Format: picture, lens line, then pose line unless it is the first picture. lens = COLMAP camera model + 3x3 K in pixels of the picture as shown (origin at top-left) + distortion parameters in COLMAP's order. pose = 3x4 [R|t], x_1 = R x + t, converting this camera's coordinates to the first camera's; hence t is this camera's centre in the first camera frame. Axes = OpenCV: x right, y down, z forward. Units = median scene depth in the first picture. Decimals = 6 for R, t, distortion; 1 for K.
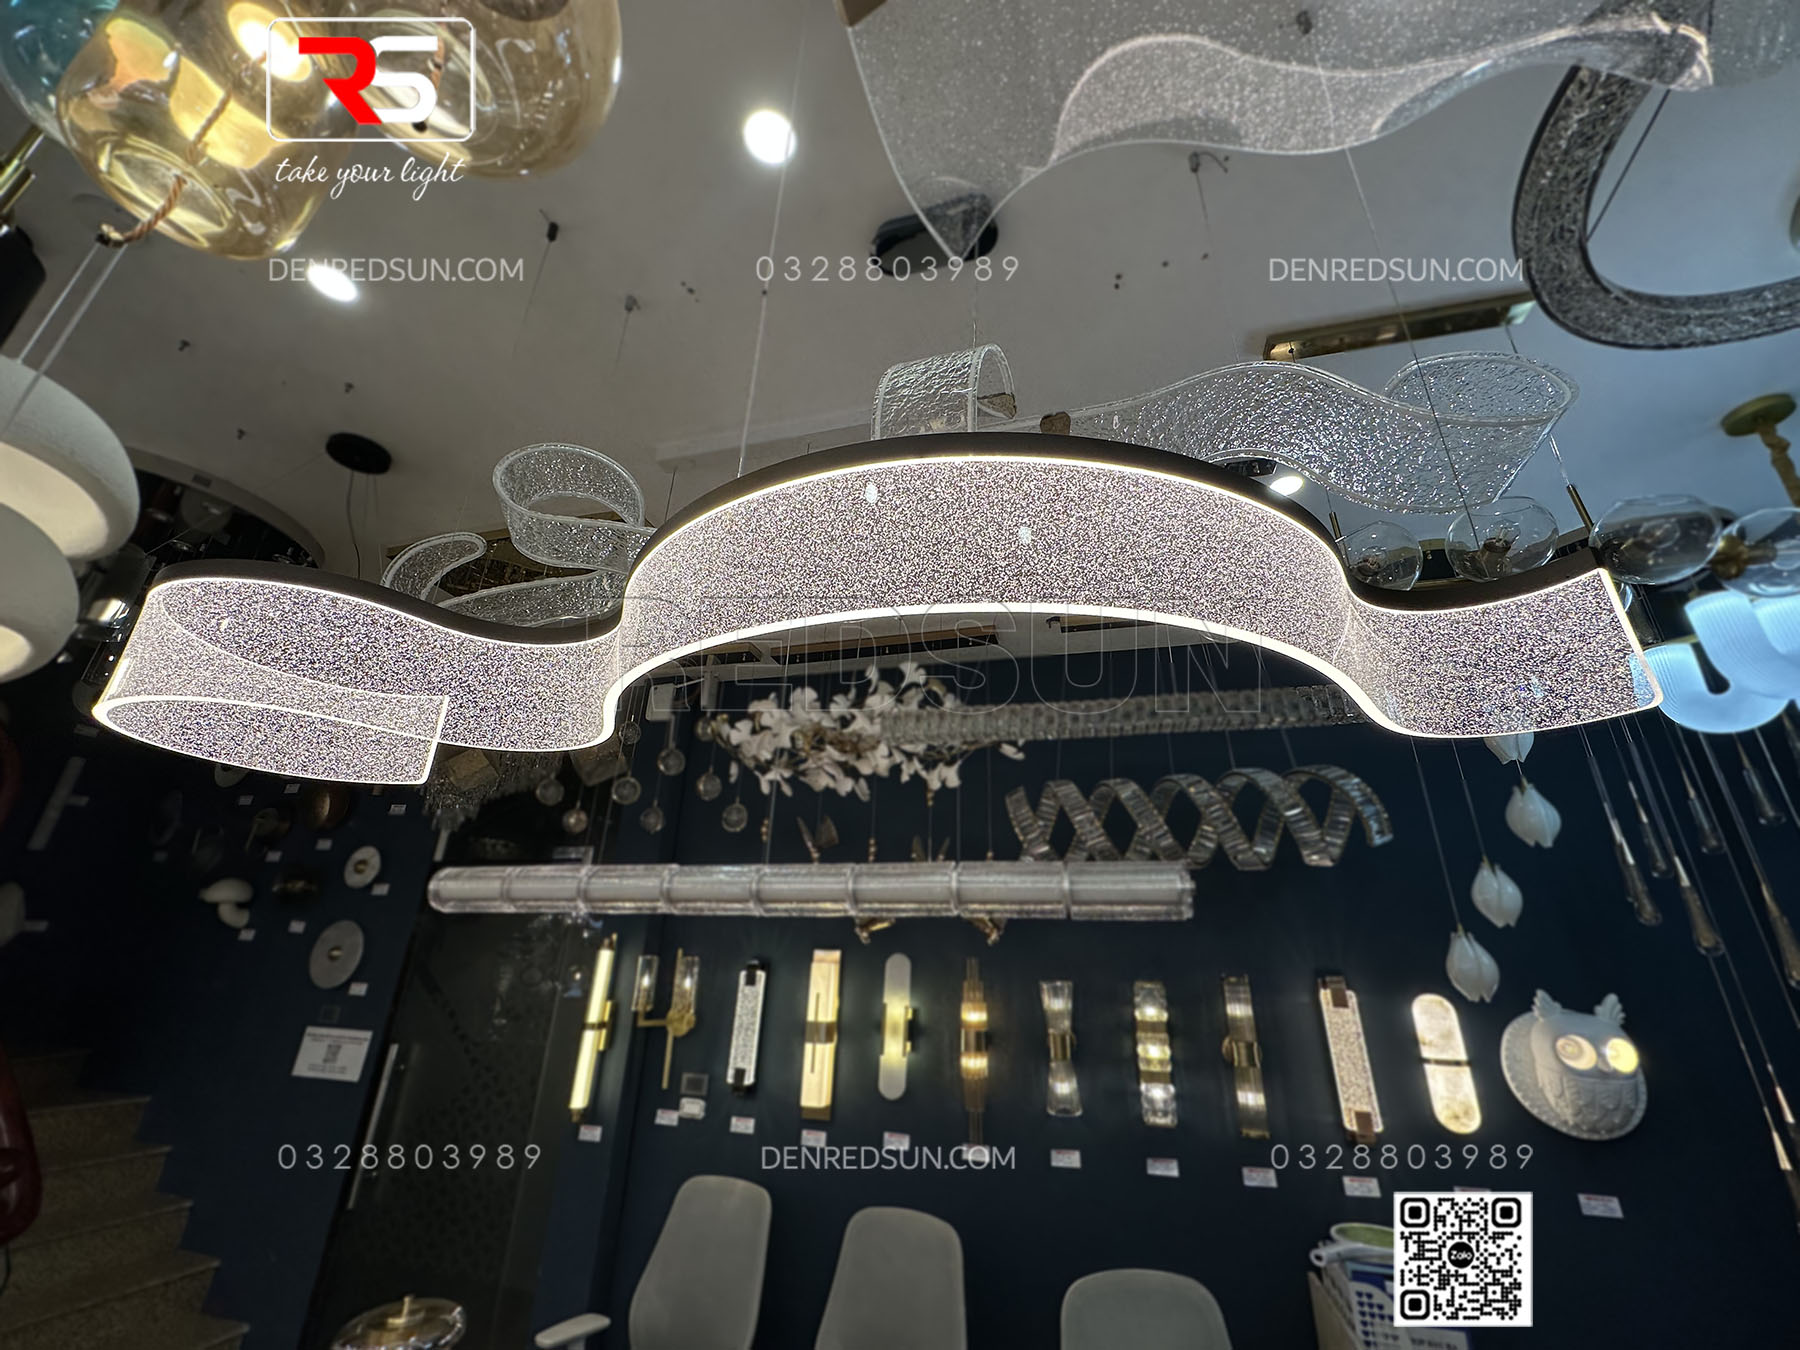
lens RADIAL K [[720.2, 0, 902.7], [0, 720.2, 673.7], [0, 0, 1]] dist [-0.001337, 0.000061]
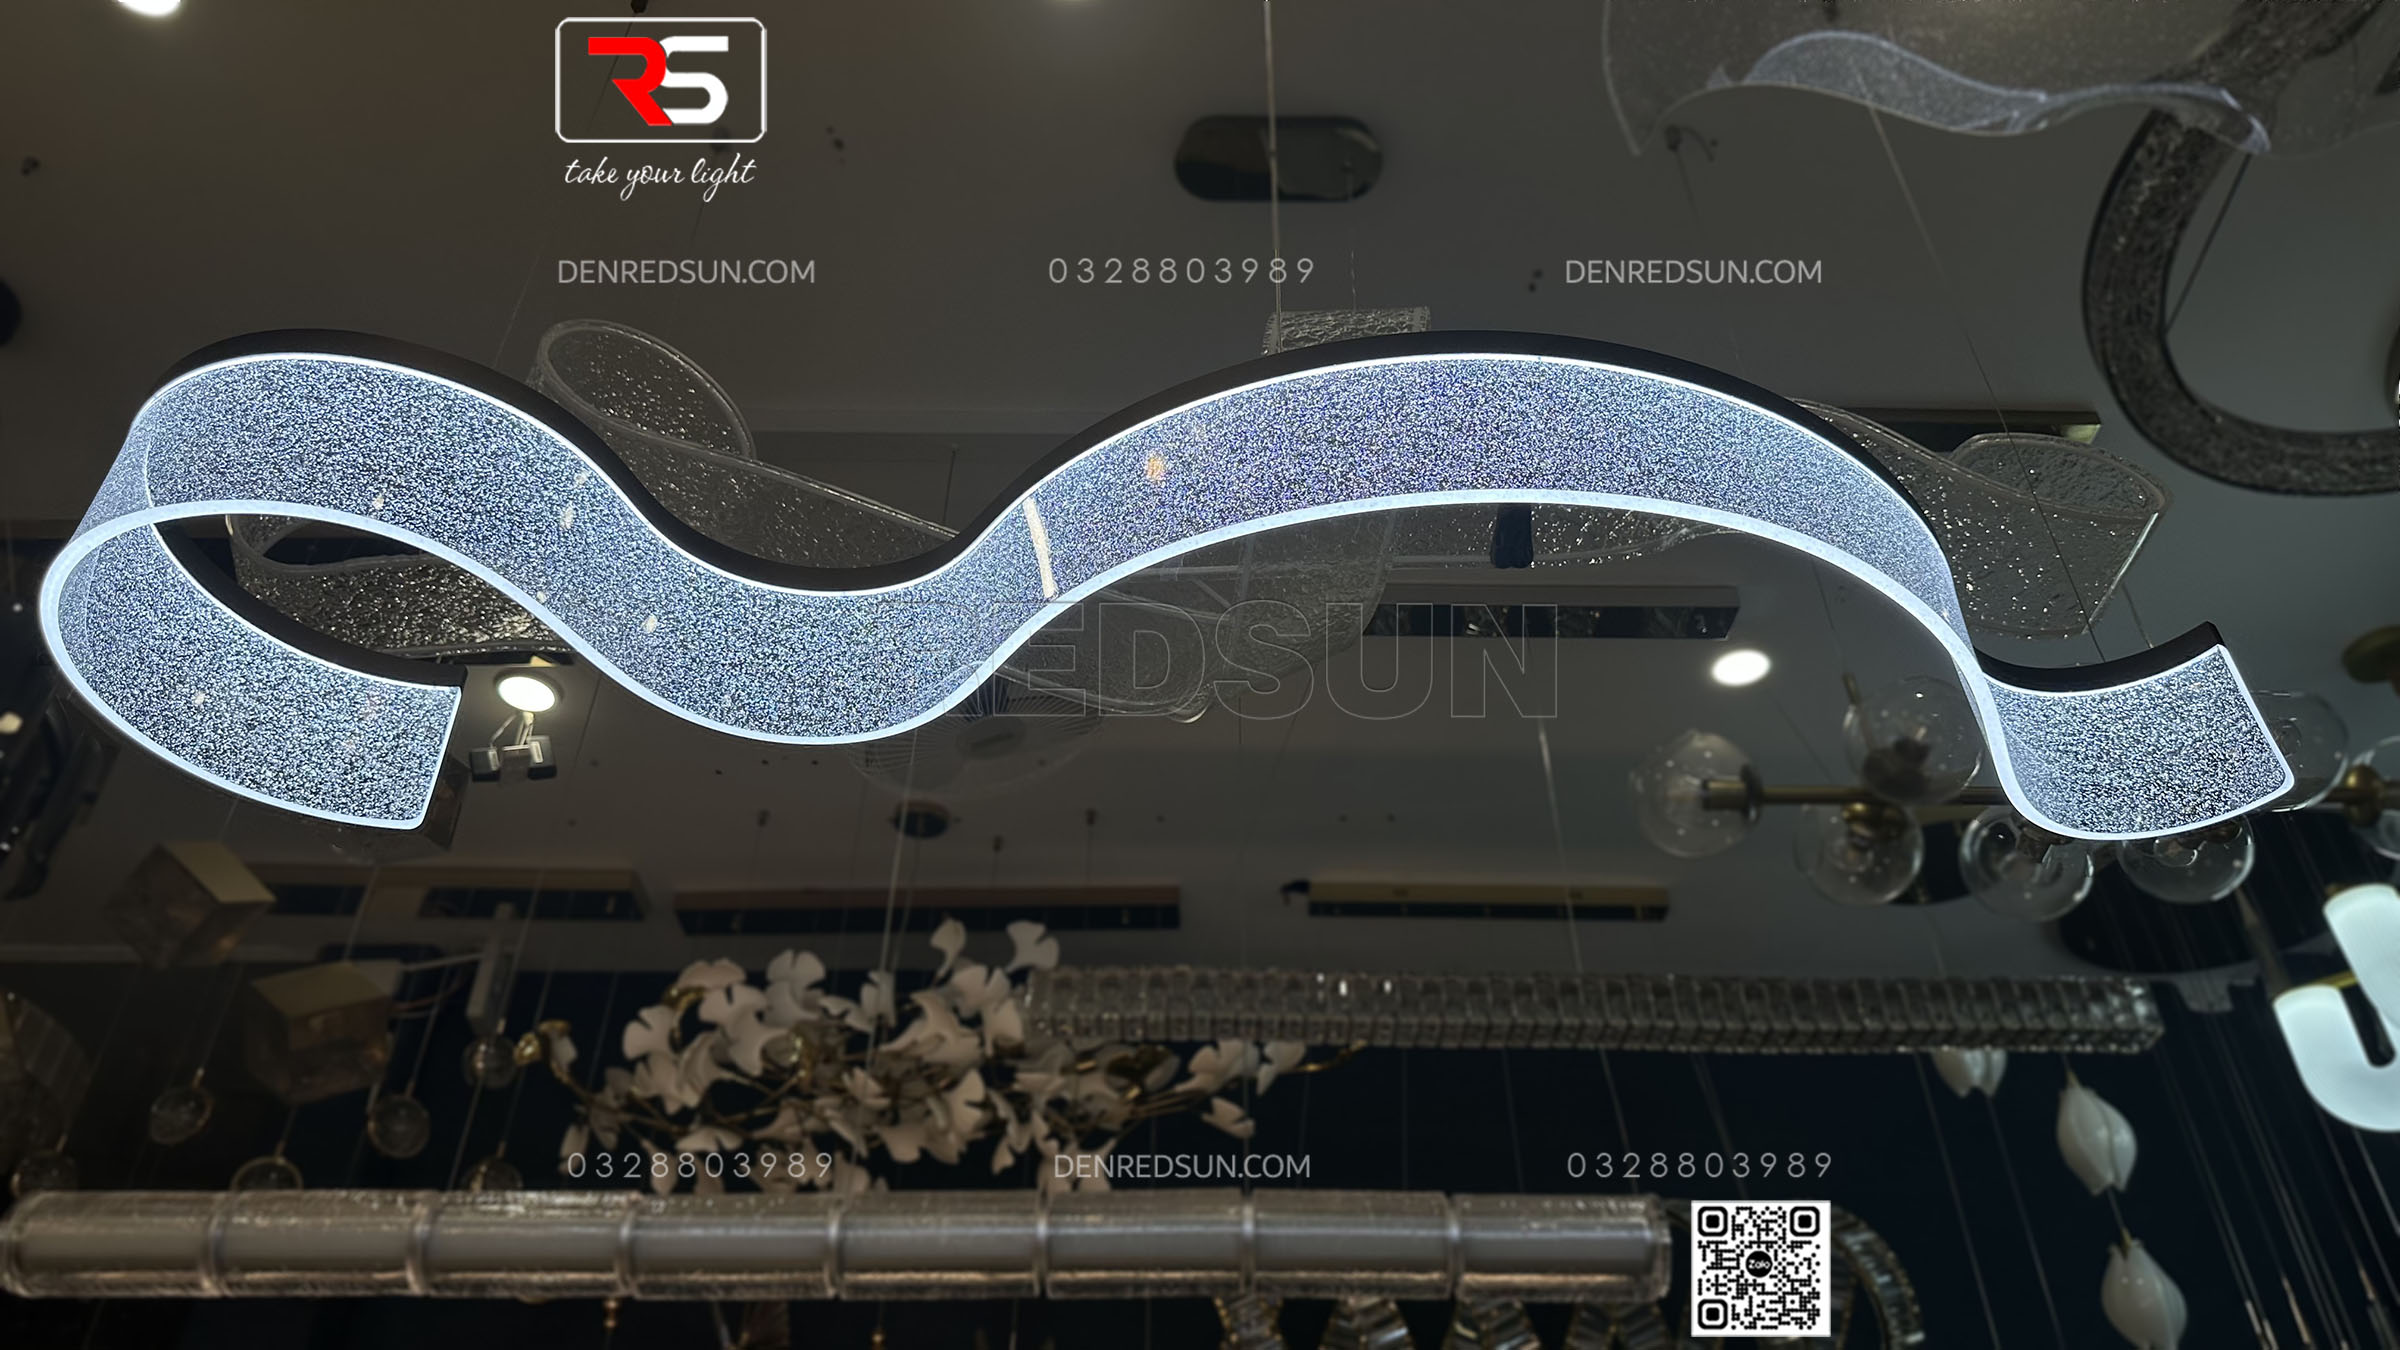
lens RADIAL K [[1737.3, 0, 1202.5], [0, 1737.3, 686.0], [0, 0, 1]] dist [0.027207, -0.042221]
pose [[0.961899, 0.147008, 0.230520, -0.400483], [-0.078968, 0.956592, -0.280529, 0.351385], [-0.261754, 0.251636, 0.931753, -0.363267]]
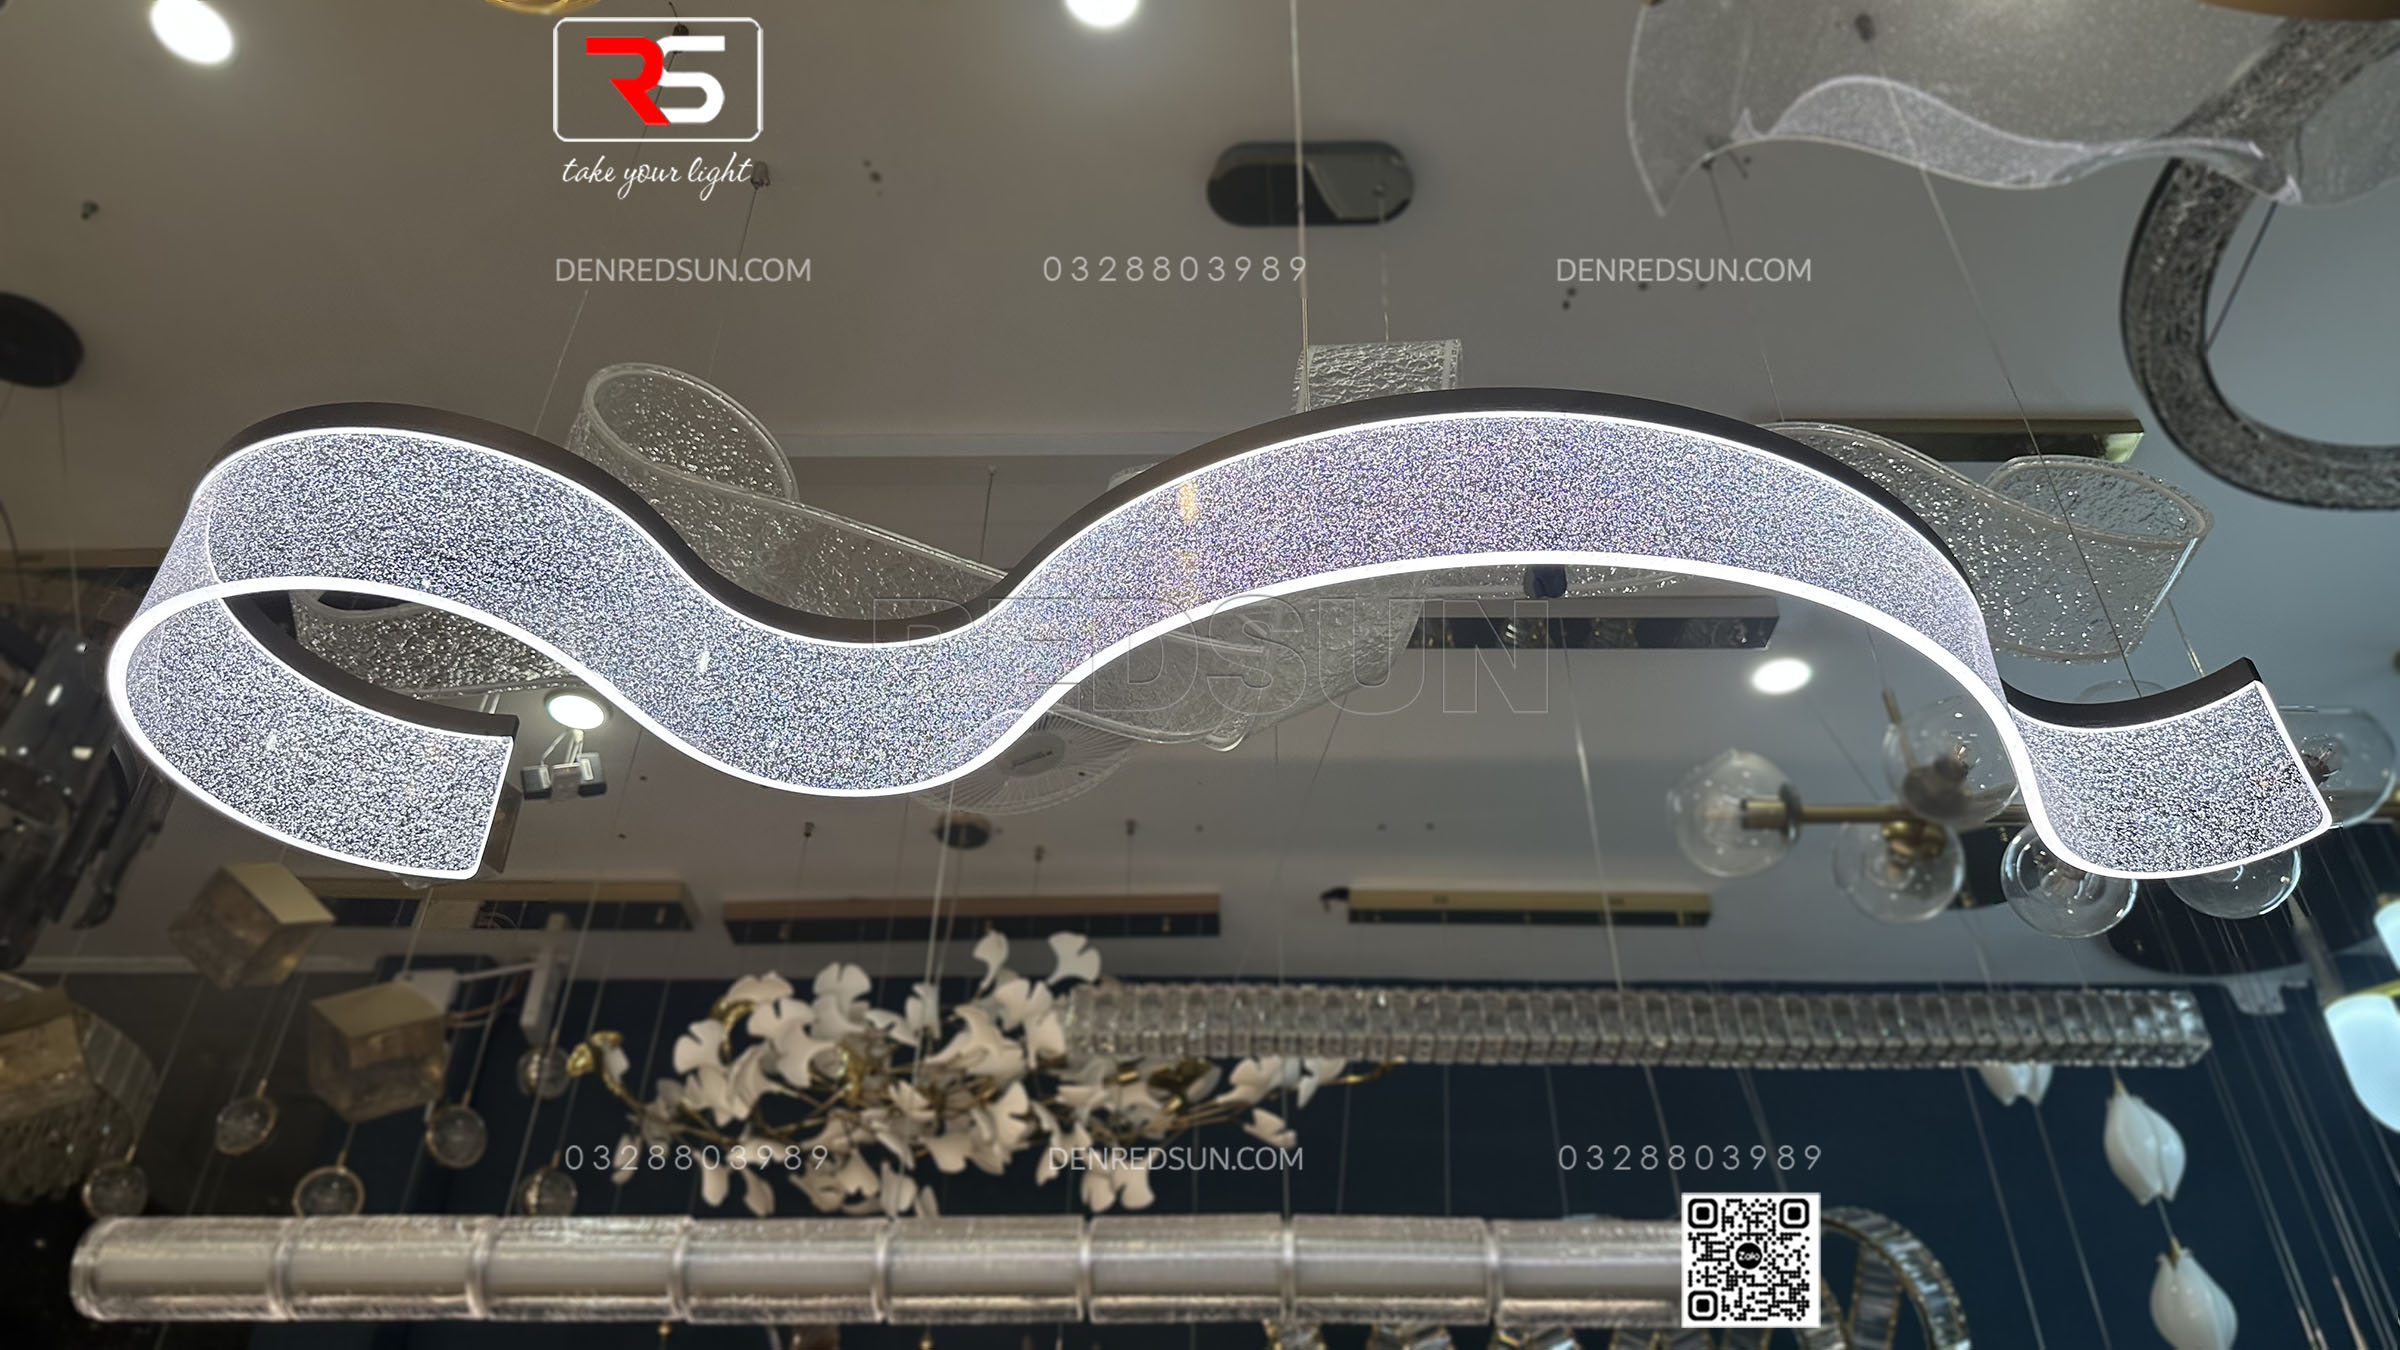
lens RADIAL K [[1737.3, 0, 1197.6], [0, 1737.3, 681.8], [0, 0, 1]] dist [0.027207, -0.042221]
pose [[0.969099, 0.137077, 0.205078, -0.404133], [-0.078091, 0.959107, -0.272057, 0.312304], [-0.233984, 0.247635, 0.940174, -0.391617]]
